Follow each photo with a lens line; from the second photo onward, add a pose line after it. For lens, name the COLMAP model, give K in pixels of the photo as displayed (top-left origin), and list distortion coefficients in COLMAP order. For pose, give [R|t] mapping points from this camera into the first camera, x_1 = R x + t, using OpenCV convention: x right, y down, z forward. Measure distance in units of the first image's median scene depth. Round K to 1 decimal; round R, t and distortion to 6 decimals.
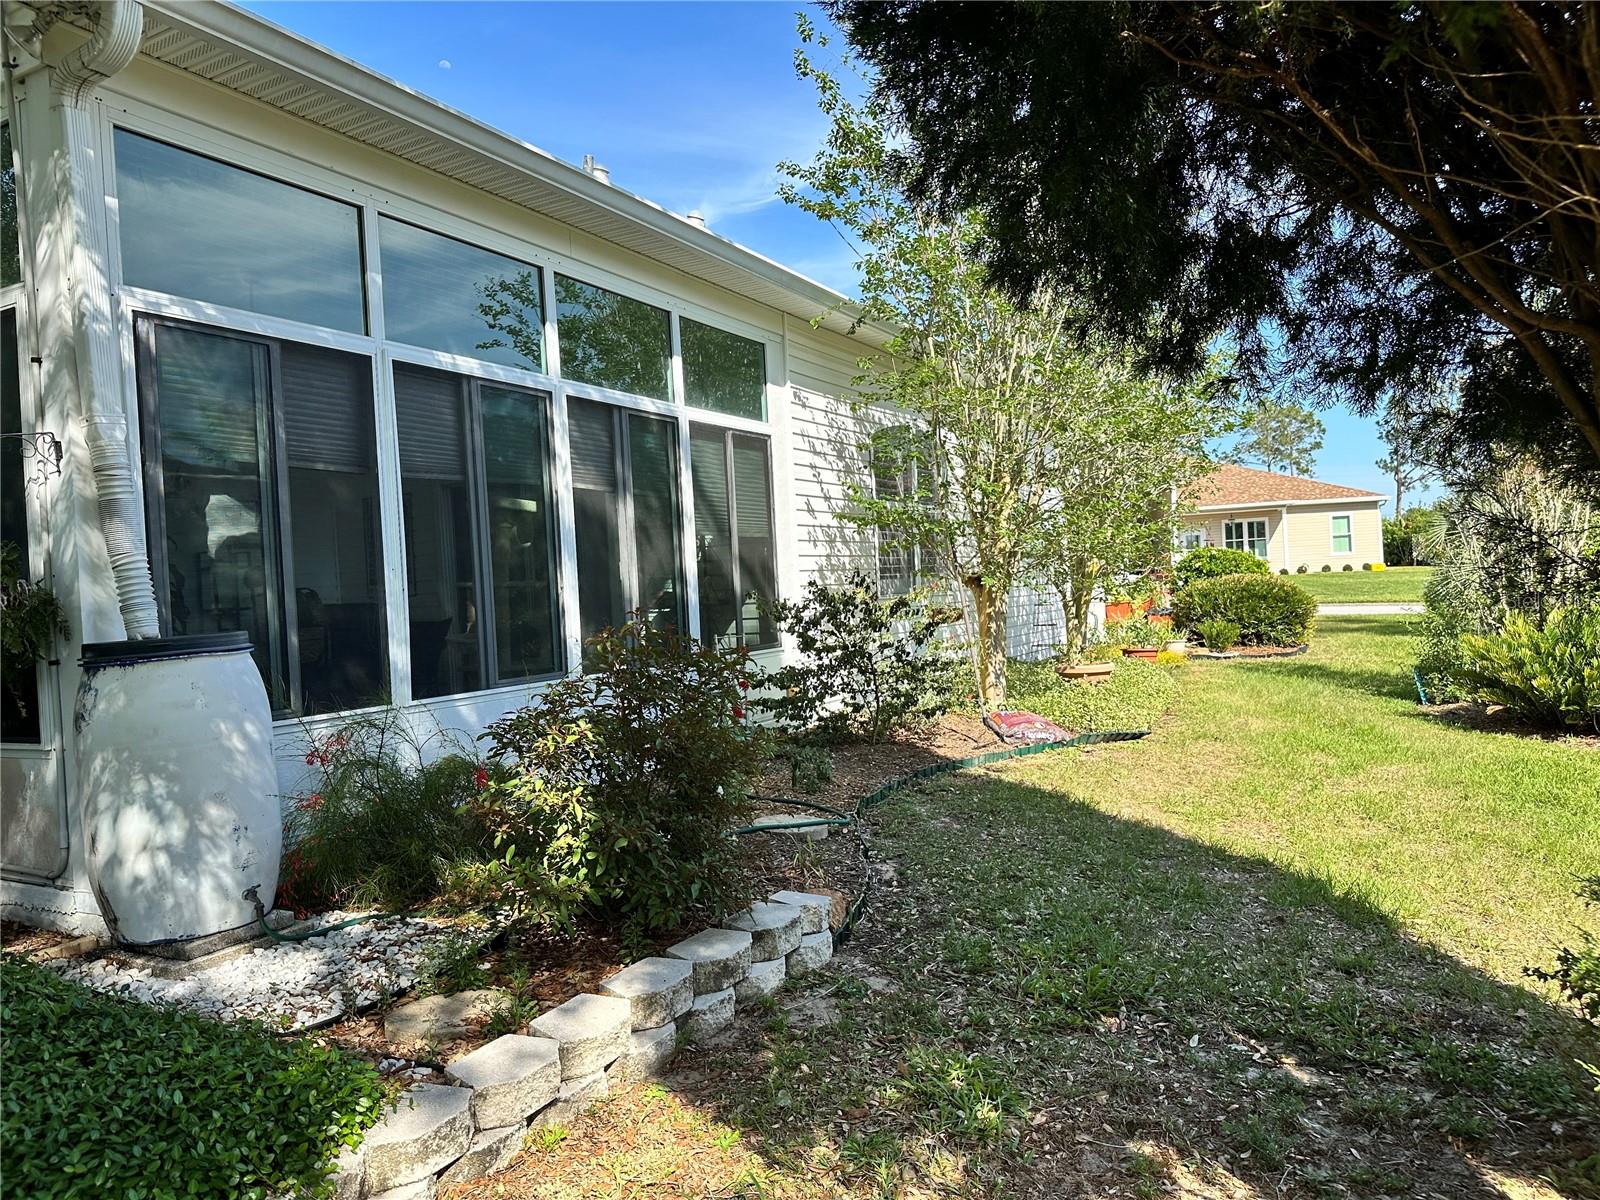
lens RADIAL K [[1116.3, 0, 800.0], [0, 1116.3, 600.0], [0, 0, 1]] dist [0.050720, -0.078826]
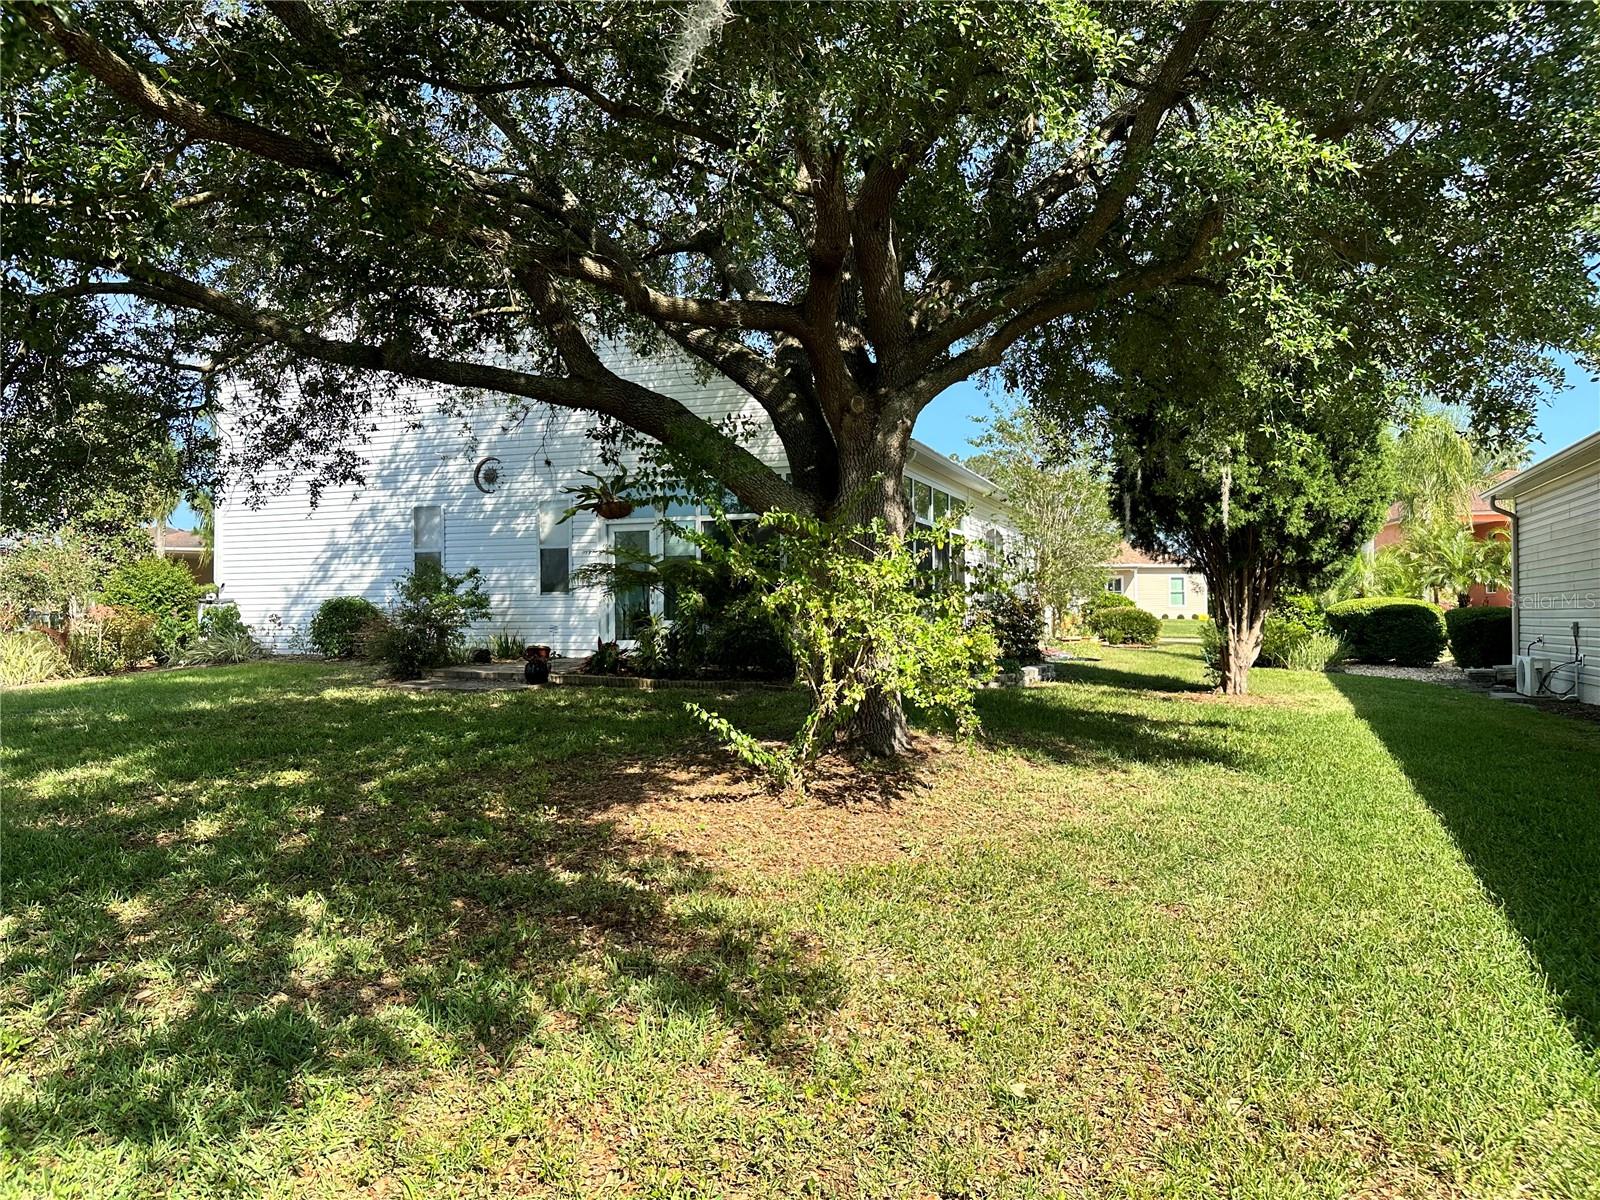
lens RADIAL K [[1116.3, 0, 800.0], [0, 1116.3, 600.0], [0, 0, 1]] dist [0.050720, -0.078826]
pose [[0.991526, 0.041434, 0.123124, -0.356834], [-0.037007, 0.998591, -0.038028, 0.055745], [-0.124526, 0.033150, 0.991662, -0.749793]]
